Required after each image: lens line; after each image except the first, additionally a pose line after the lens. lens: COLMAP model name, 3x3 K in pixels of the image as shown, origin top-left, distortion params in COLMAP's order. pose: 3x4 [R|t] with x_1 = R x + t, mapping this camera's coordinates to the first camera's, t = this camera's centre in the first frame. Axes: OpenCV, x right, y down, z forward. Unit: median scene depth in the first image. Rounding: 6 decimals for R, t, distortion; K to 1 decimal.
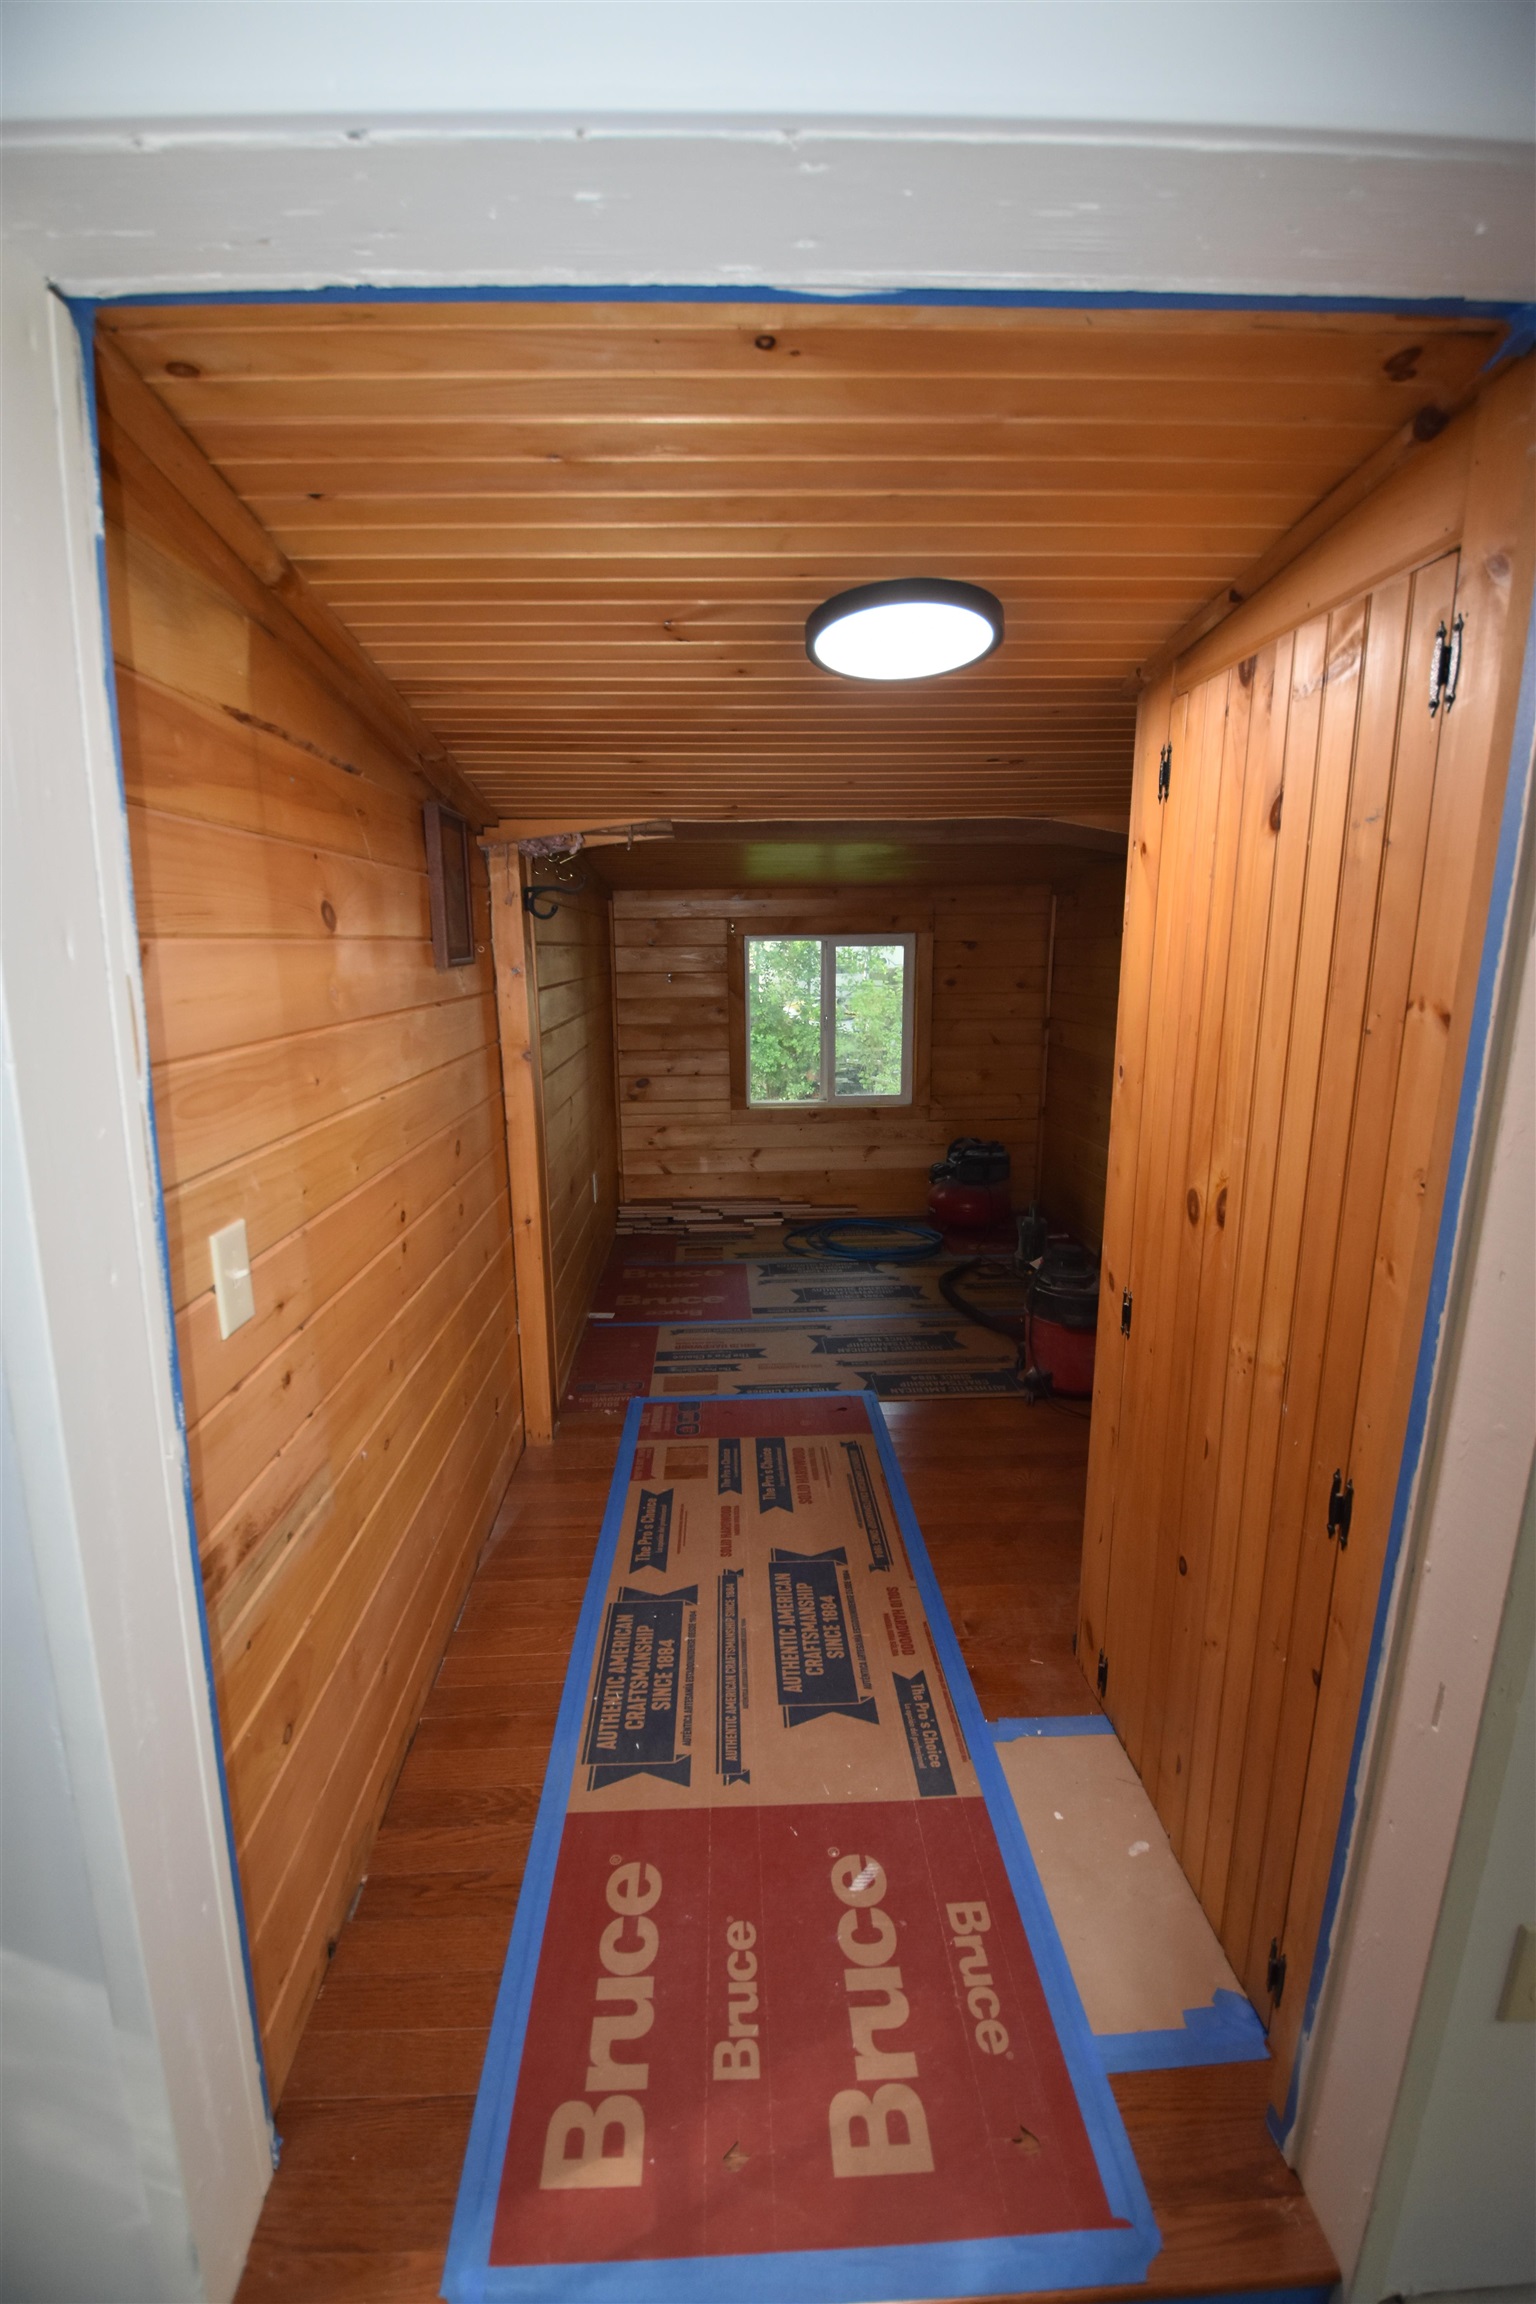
lens RADIAL K [[1025.8, 0, 758.0], [0, 1025.8, 1152.8], [0, 0, 1]] dist [-0.003419, -0.000866]
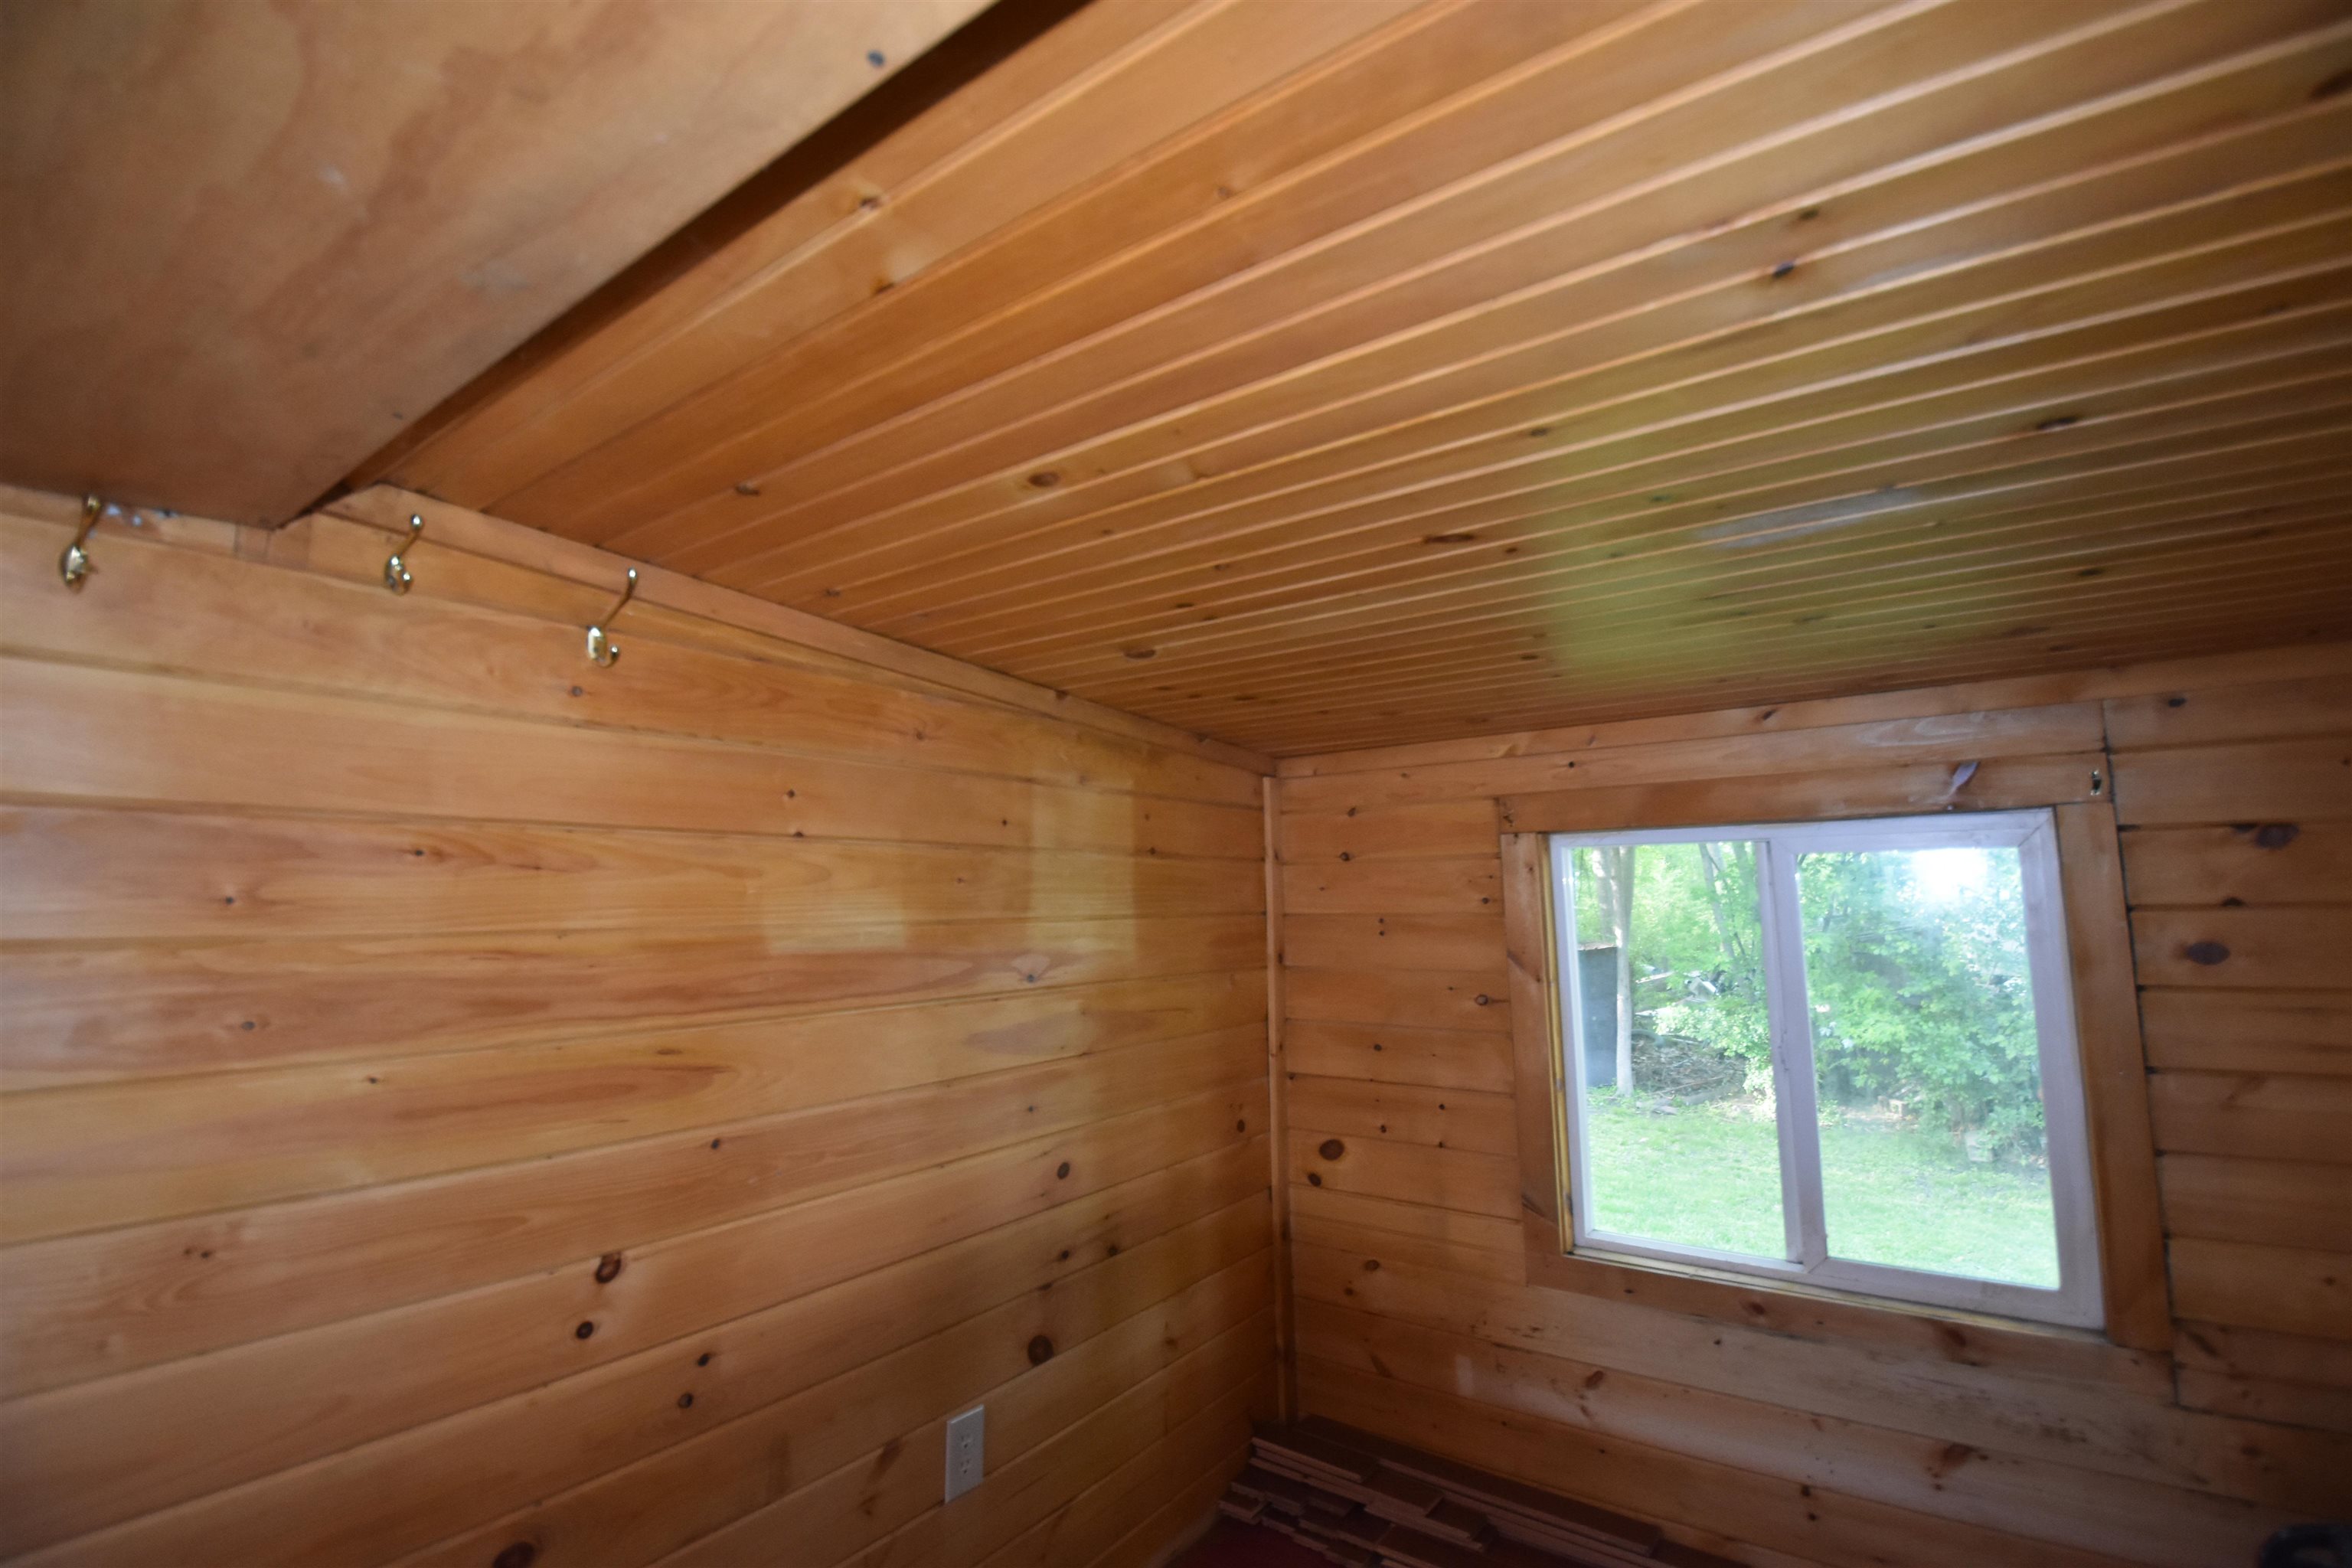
lens RADIAL K [[1047.2, 0, 1186.7], [0, 1047.2, 772.5], [0, 0, 1]] dist [-0.003419, -0.000866]
pose [[0.788840, -0.078939, -0.609508, 0.138789], [-0.116317, 0.954620, -0.274175, -0.093144], [0.603491, 0.287176, 0.743860, 0.548028]]
